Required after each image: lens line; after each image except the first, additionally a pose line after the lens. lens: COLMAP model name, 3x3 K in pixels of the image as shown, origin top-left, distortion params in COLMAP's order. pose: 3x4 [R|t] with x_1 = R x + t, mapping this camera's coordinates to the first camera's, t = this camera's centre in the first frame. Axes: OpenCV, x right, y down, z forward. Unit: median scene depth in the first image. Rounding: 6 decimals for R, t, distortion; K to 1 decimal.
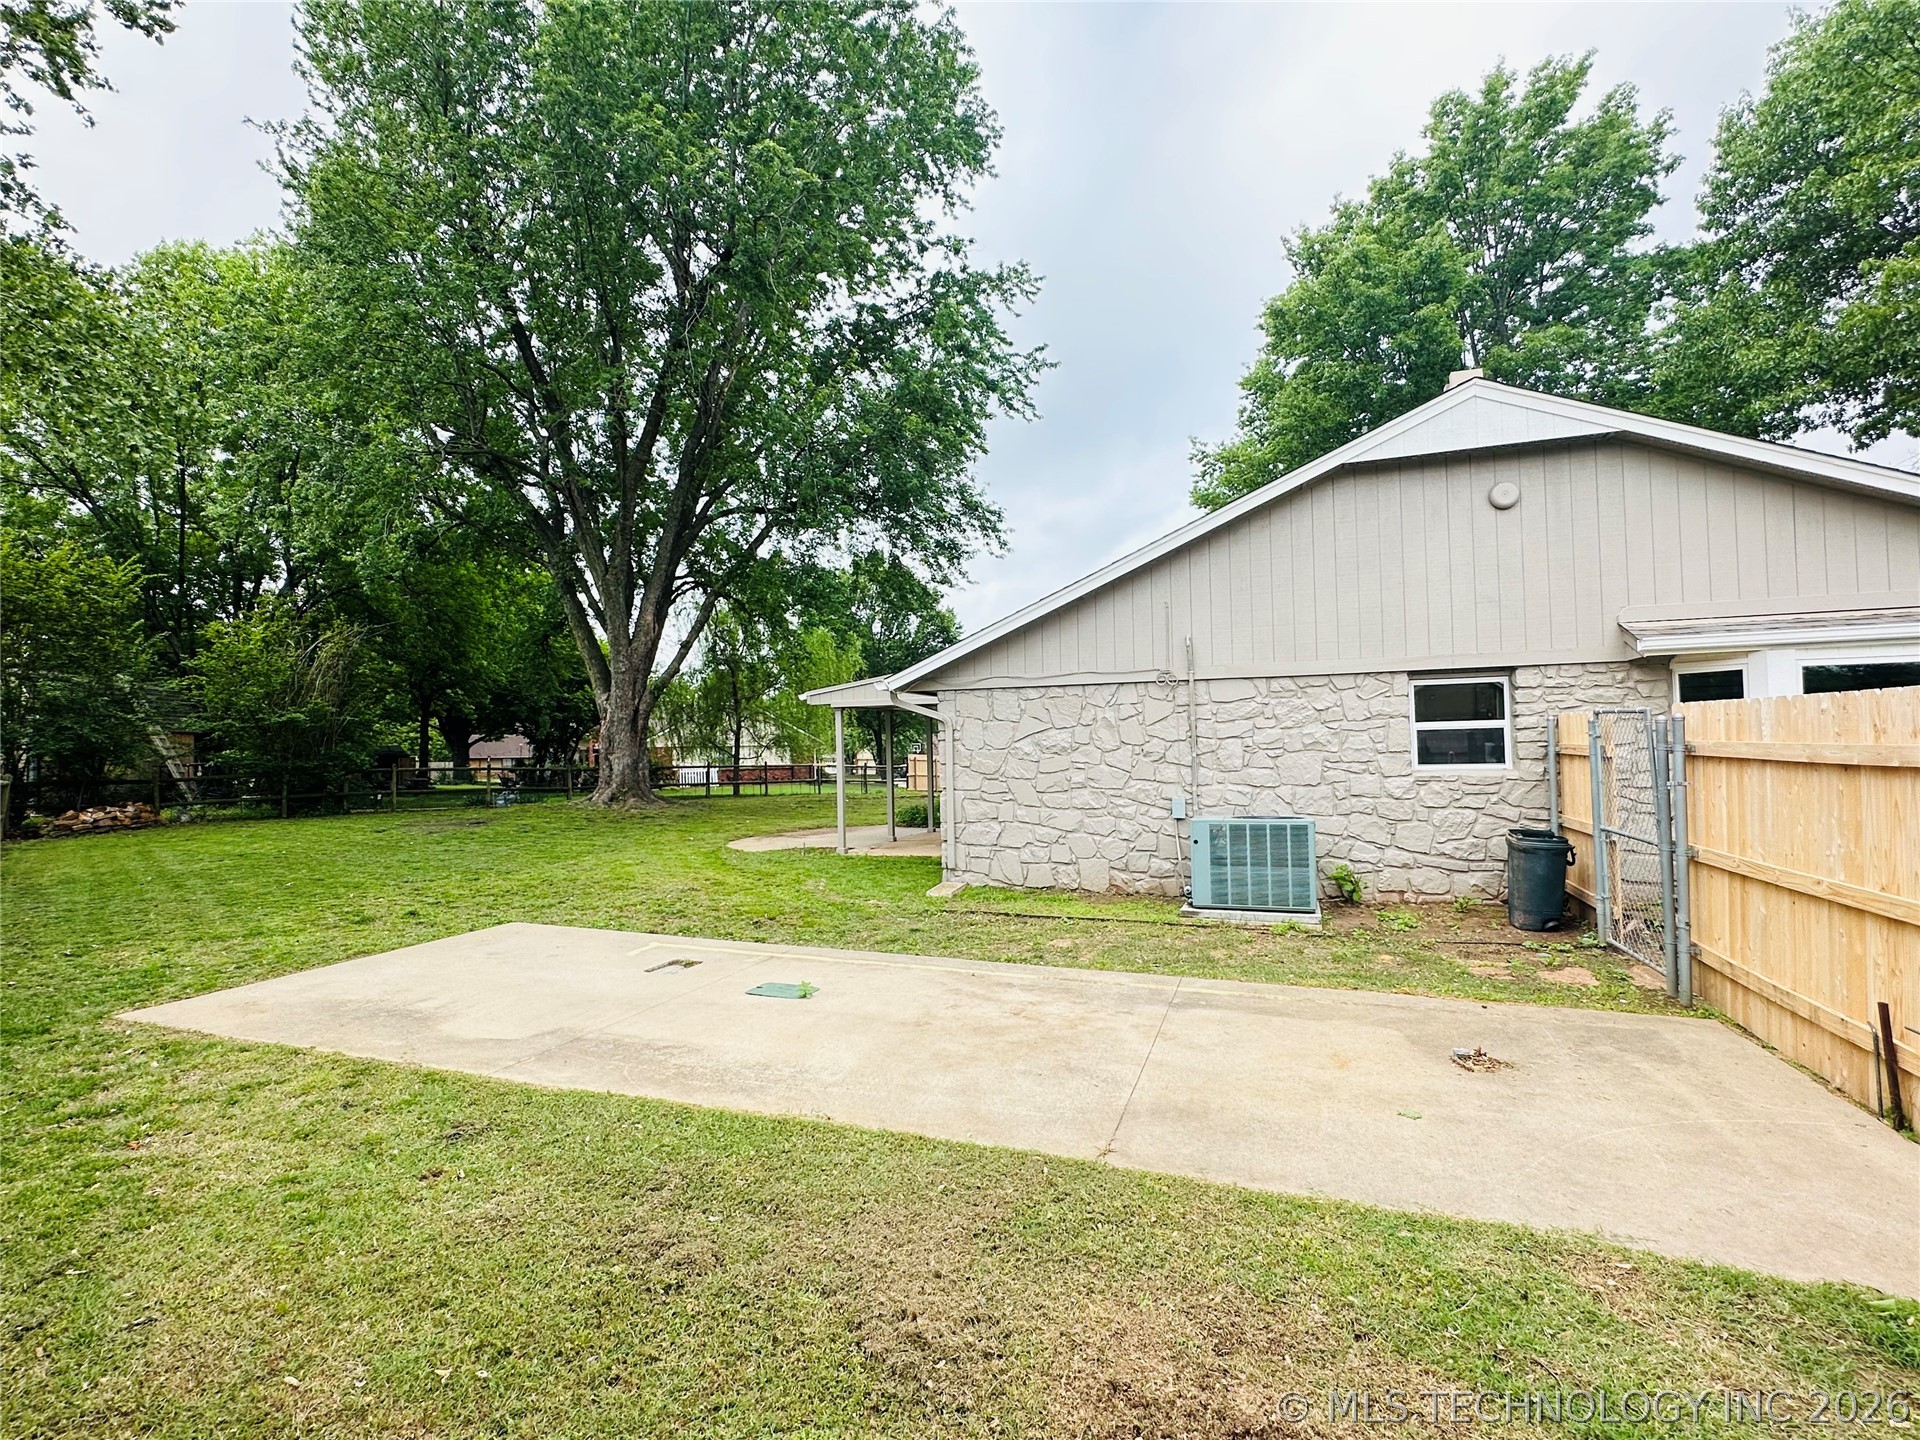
lens RADIAL K [[895.1, 0, 957.9], [0, 895.1, 715.6], [0, 0, 1]] dist [-0.001232, 0.000021]
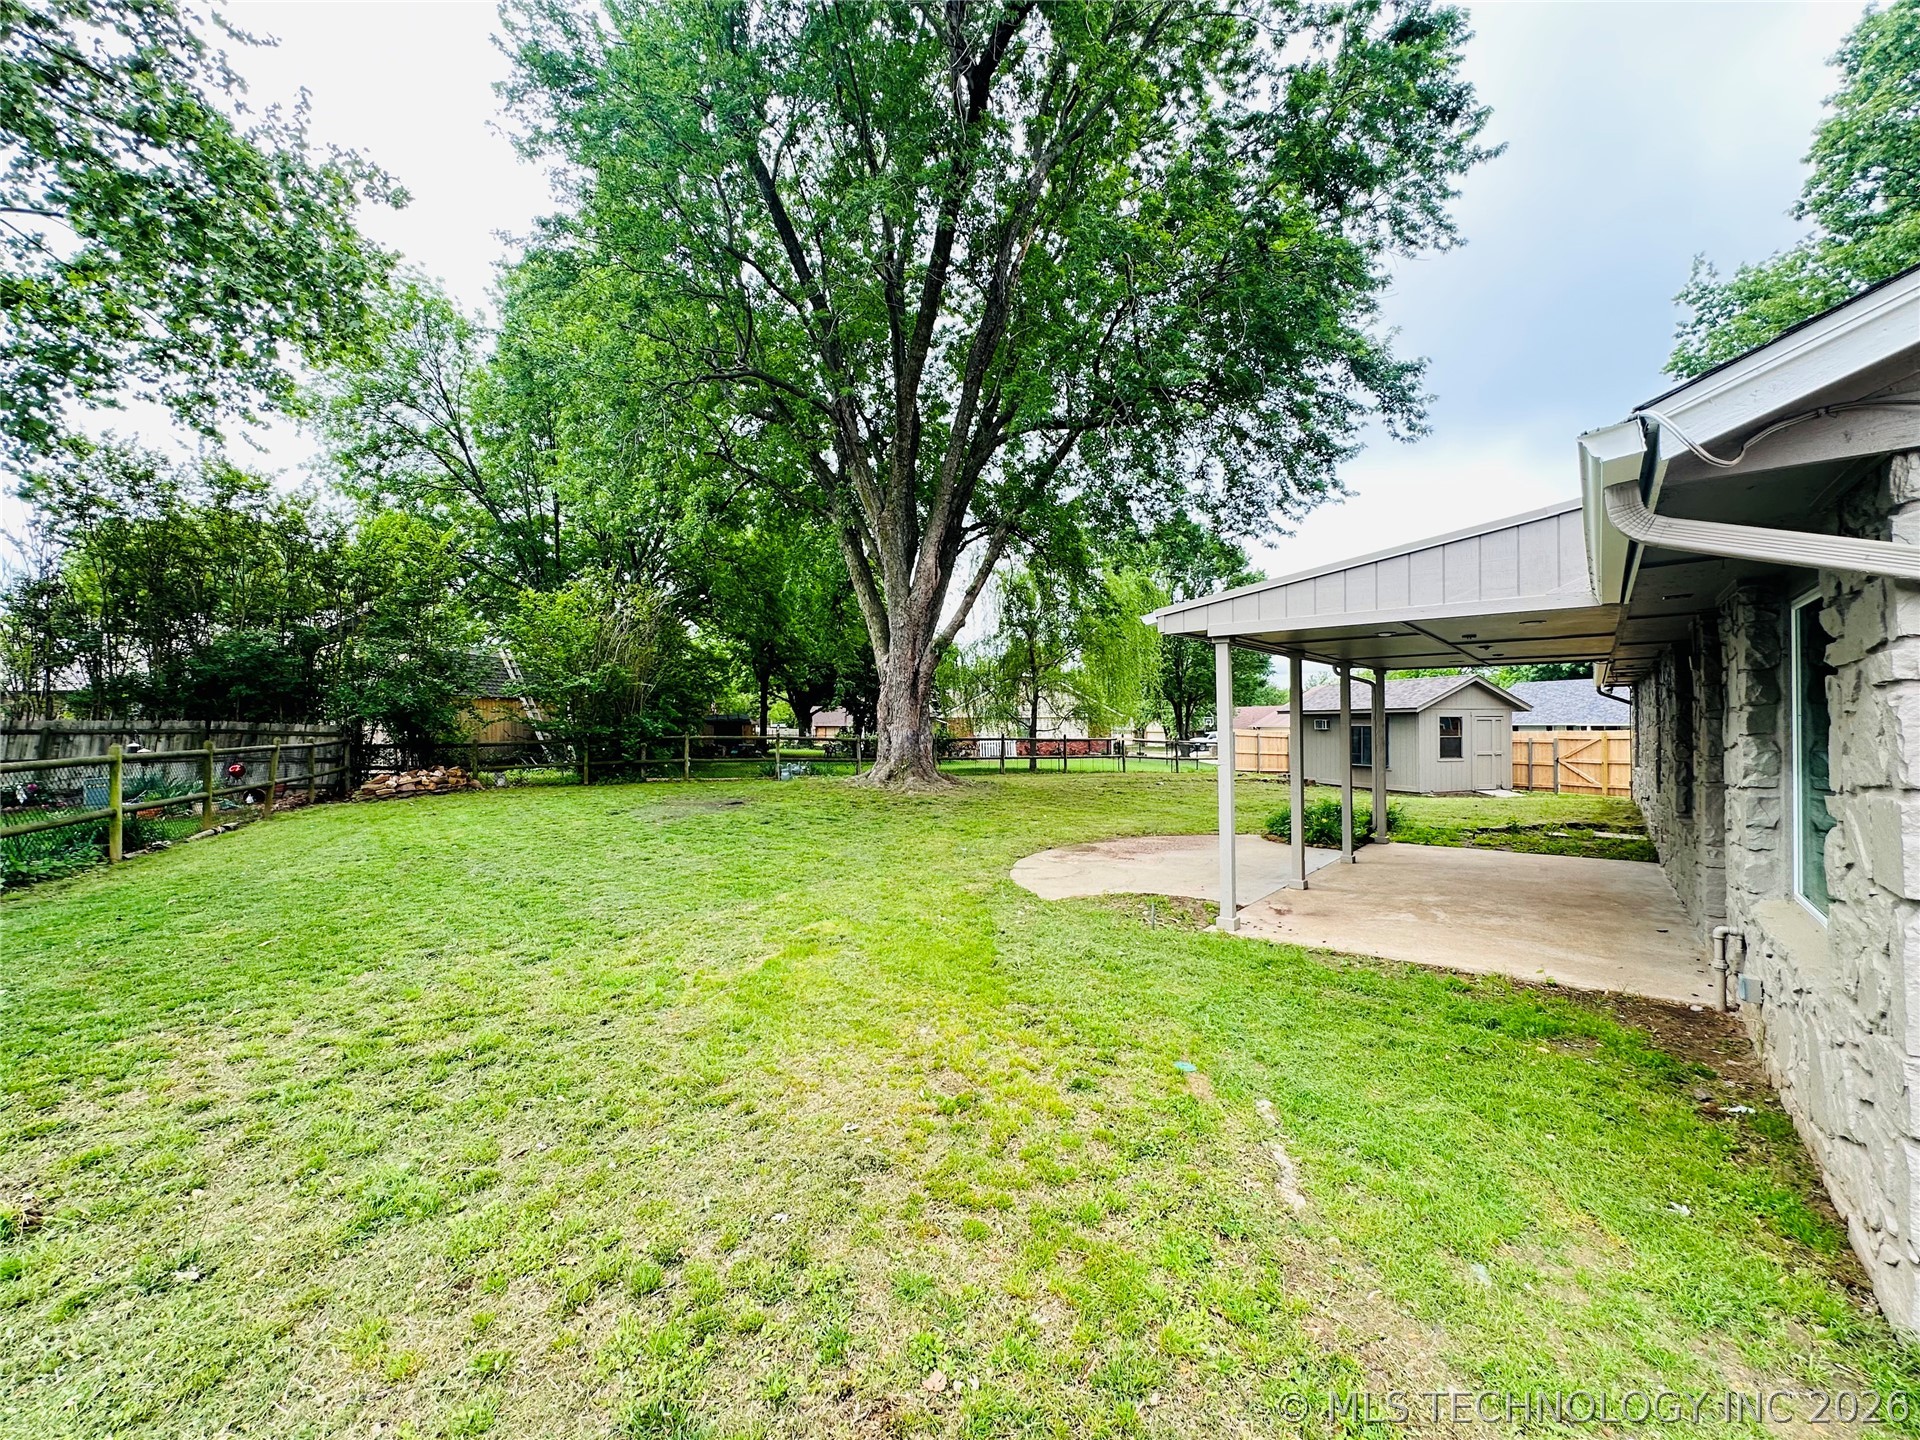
lens RADIAL K [[768.7, 0, 960.8], [0, 768.7, 719.1], [0, 0, 1]] dist [-0.000943, -0.000066]
pose [[0.942818, 0.009441, -0.333175, -0.056259], [0.001699, 0.999450, 0.033130, 0.010182], [0.333304, -0.031802, 0.942283, 0.238744]]
